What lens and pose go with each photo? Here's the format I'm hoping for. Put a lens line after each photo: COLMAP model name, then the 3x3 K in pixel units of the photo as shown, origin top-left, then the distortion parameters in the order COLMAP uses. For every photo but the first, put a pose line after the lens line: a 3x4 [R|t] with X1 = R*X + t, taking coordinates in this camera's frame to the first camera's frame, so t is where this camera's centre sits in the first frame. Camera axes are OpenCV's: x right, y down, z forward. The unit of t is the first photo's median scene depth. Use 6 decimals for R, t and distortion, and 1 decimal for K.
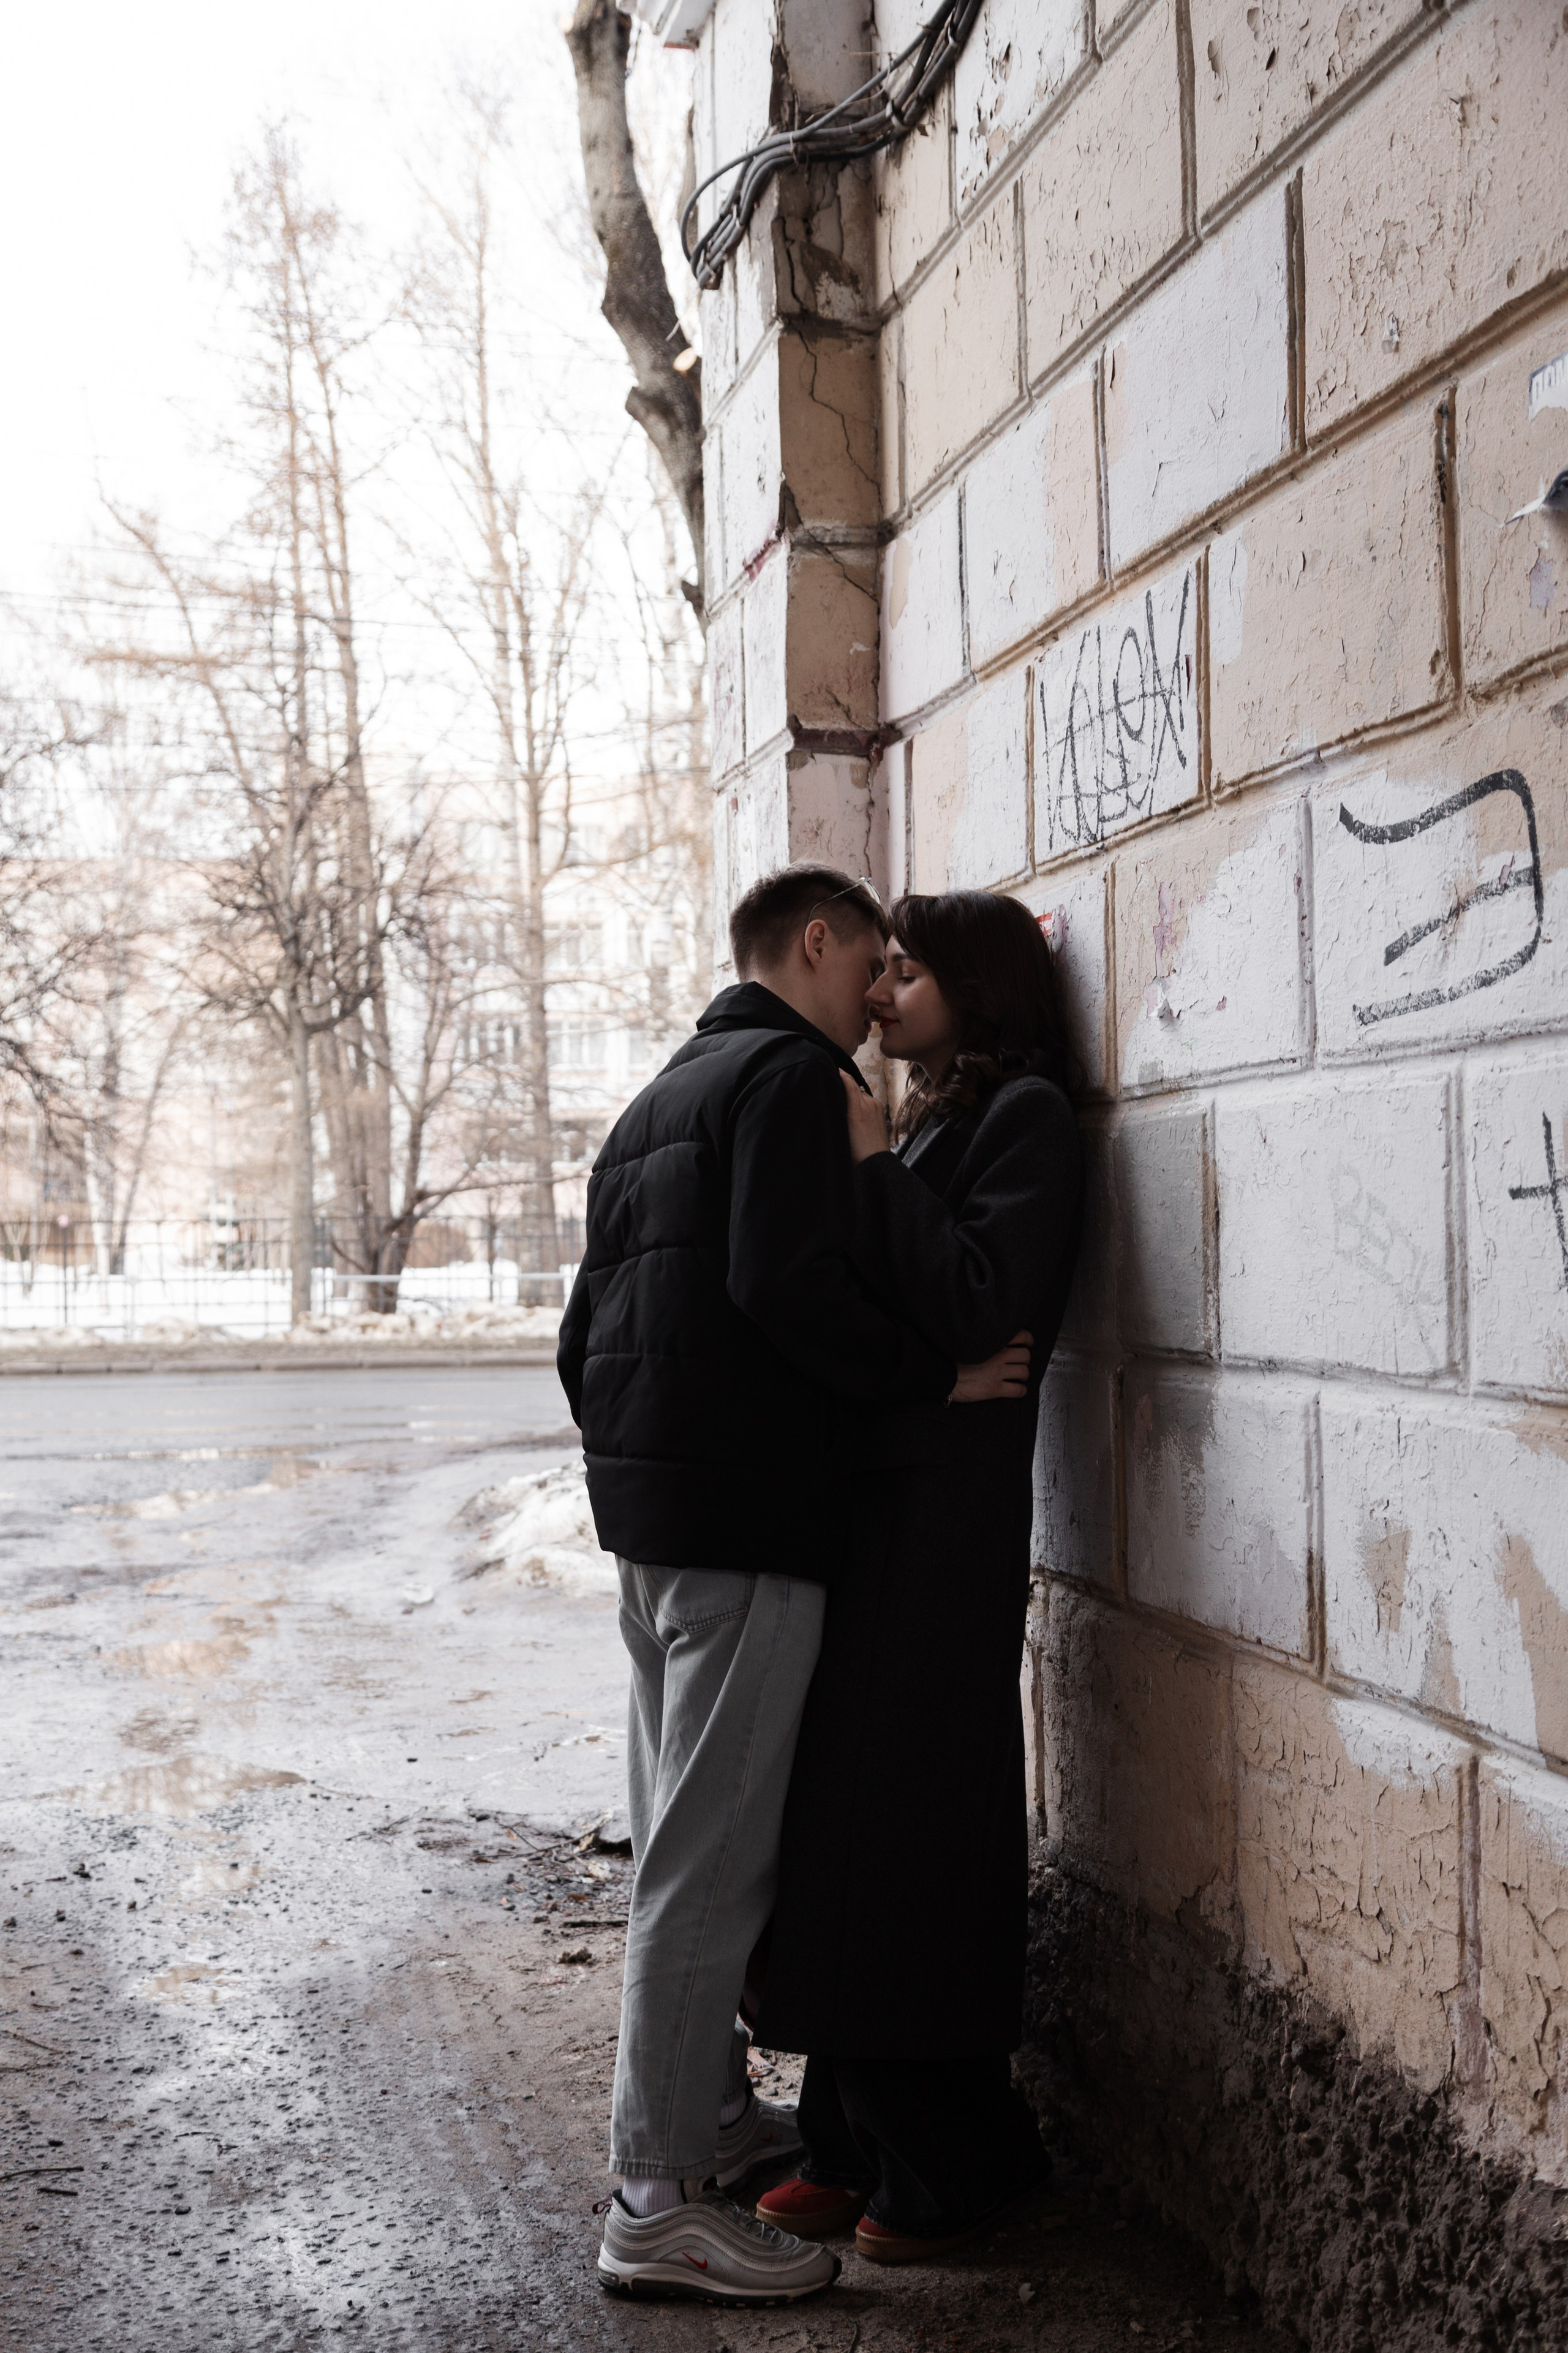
lens RADIAL K [[2545.8, 0, 784.0], [0, 2545.8, 1176.5], [0, 0, 1]] dist [0.022664, -0.012341]
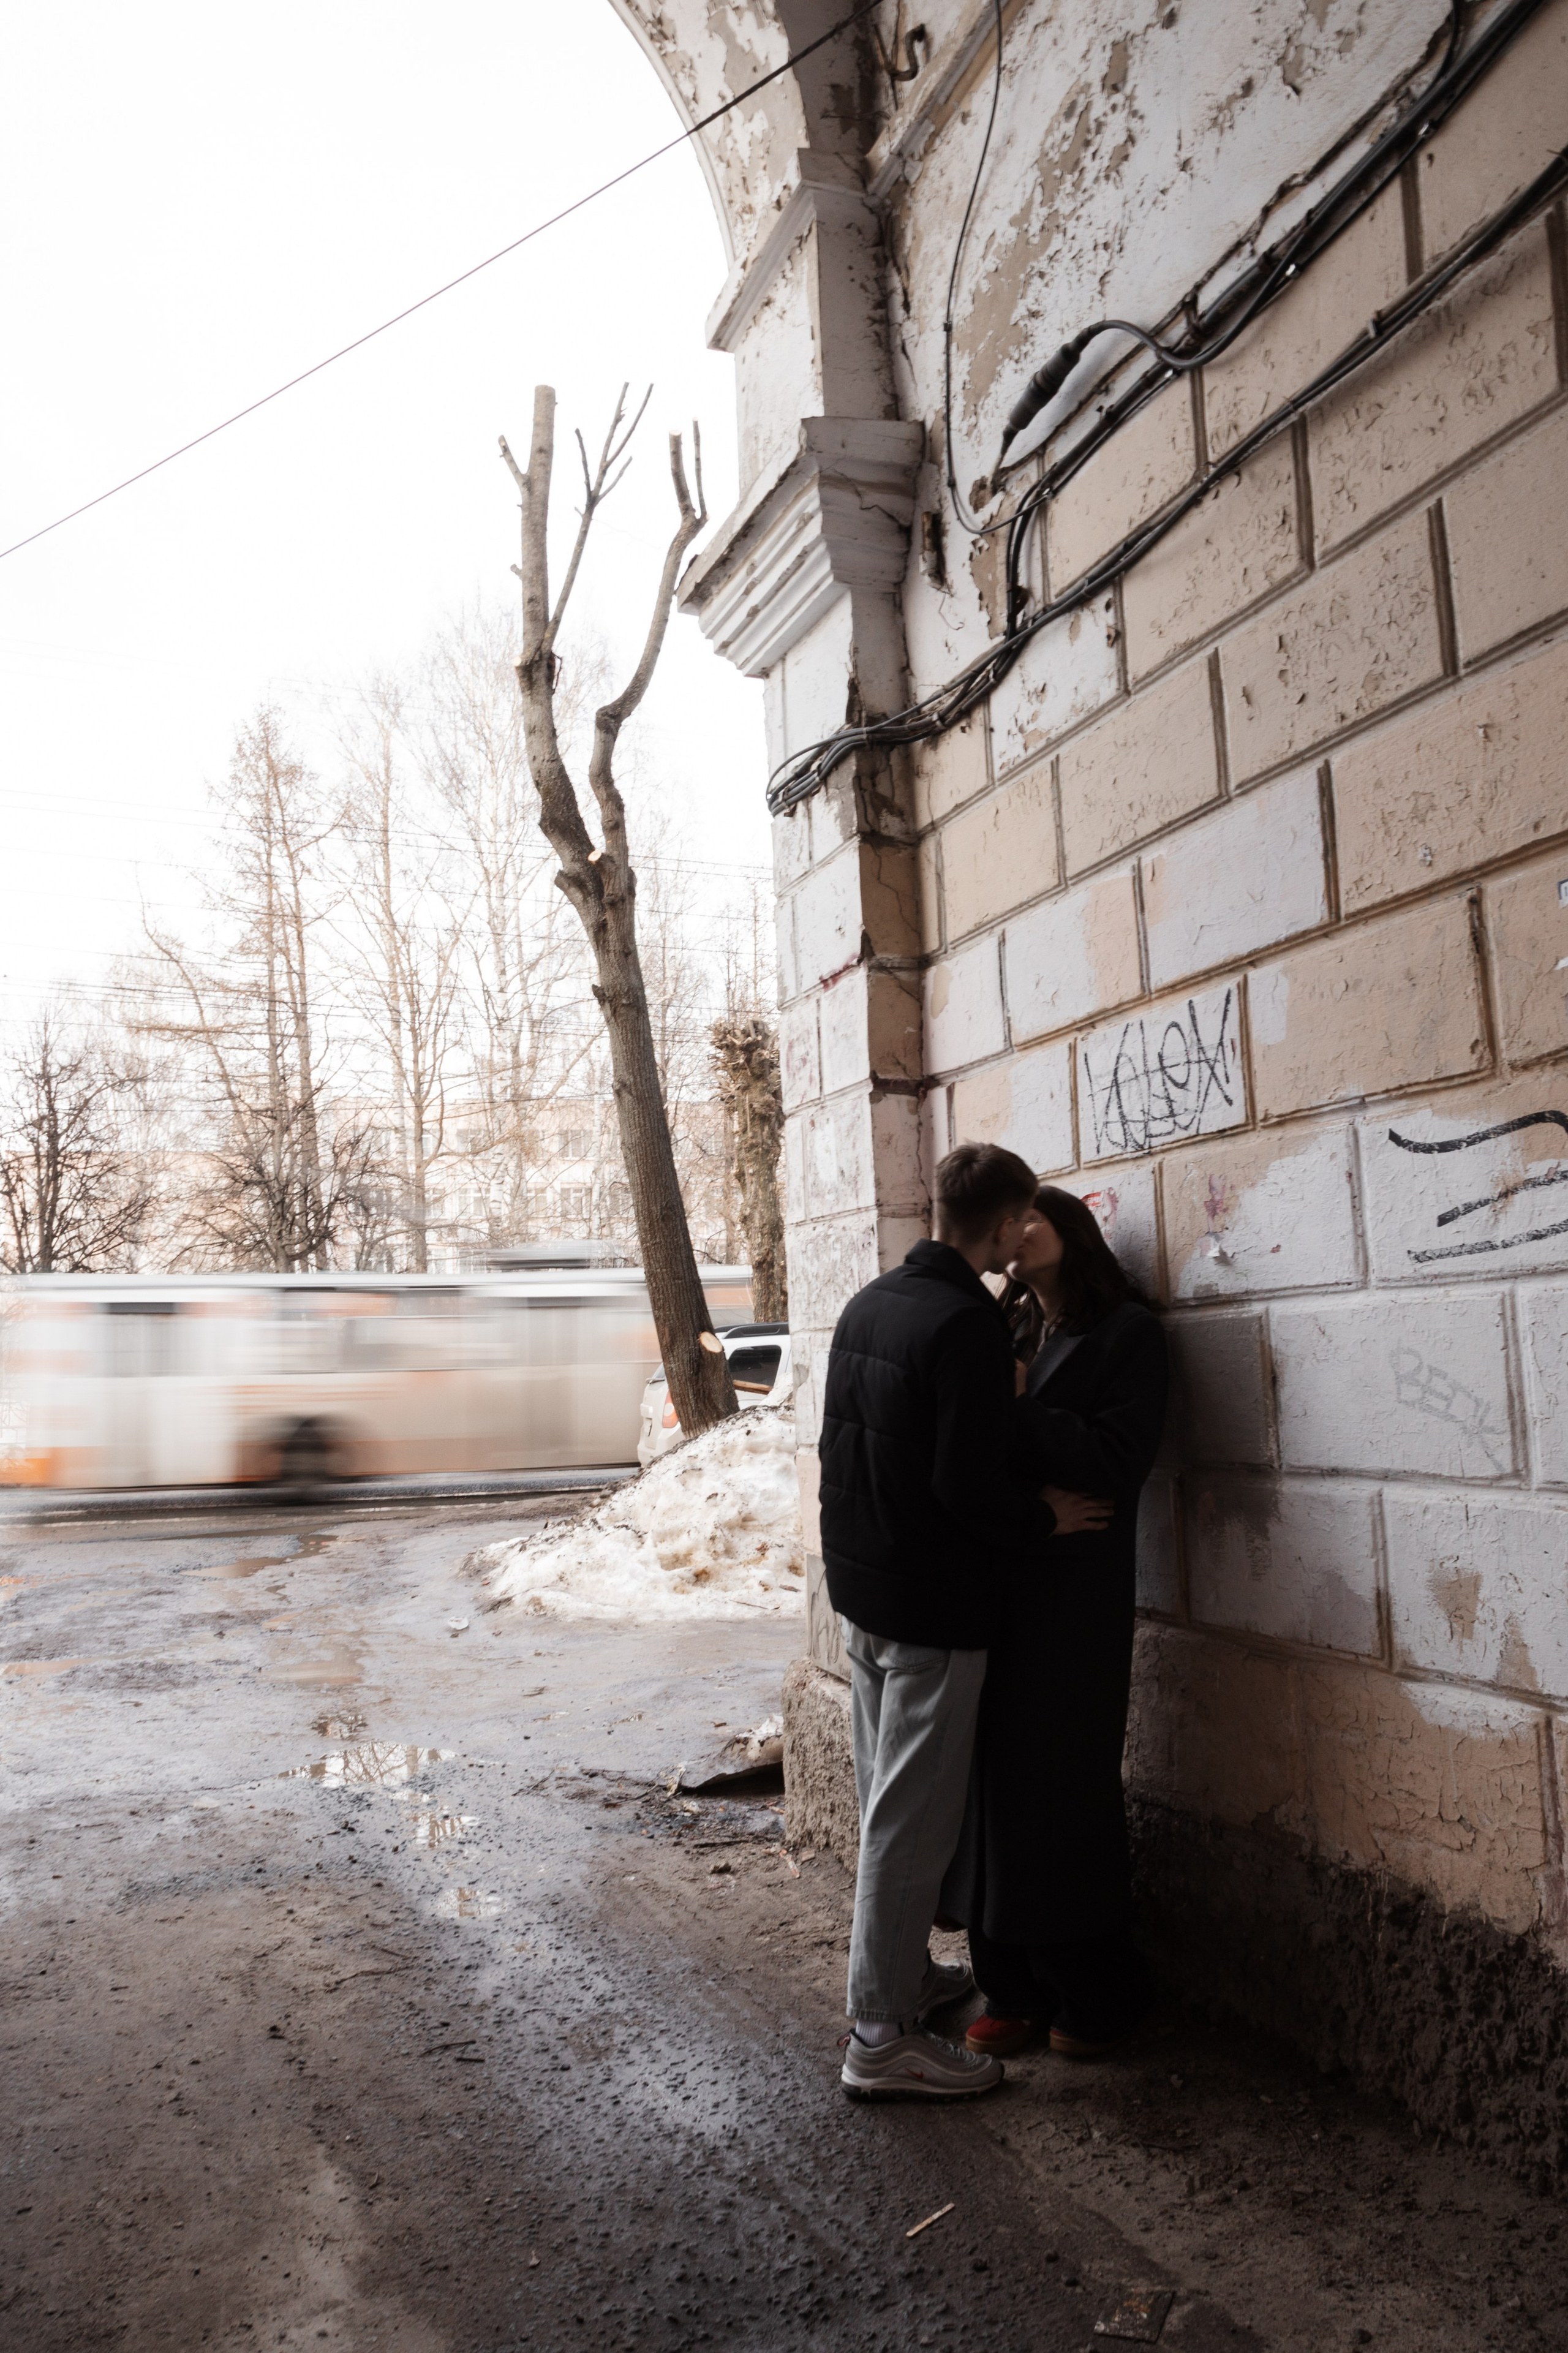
lens RADIAL K [[1547.5, 0, 784.0], [0, 1547.5, 1176.5], [0, 0, 1]] dist [-0.023621, 0.002020]
pose [[0.990630, -0.005657, 0.136459, -0.248582], [0.020185, 0.994234, -0.105316, -0.014341], [-0.135076, 0.107084, 0.985032, 0.055170]]
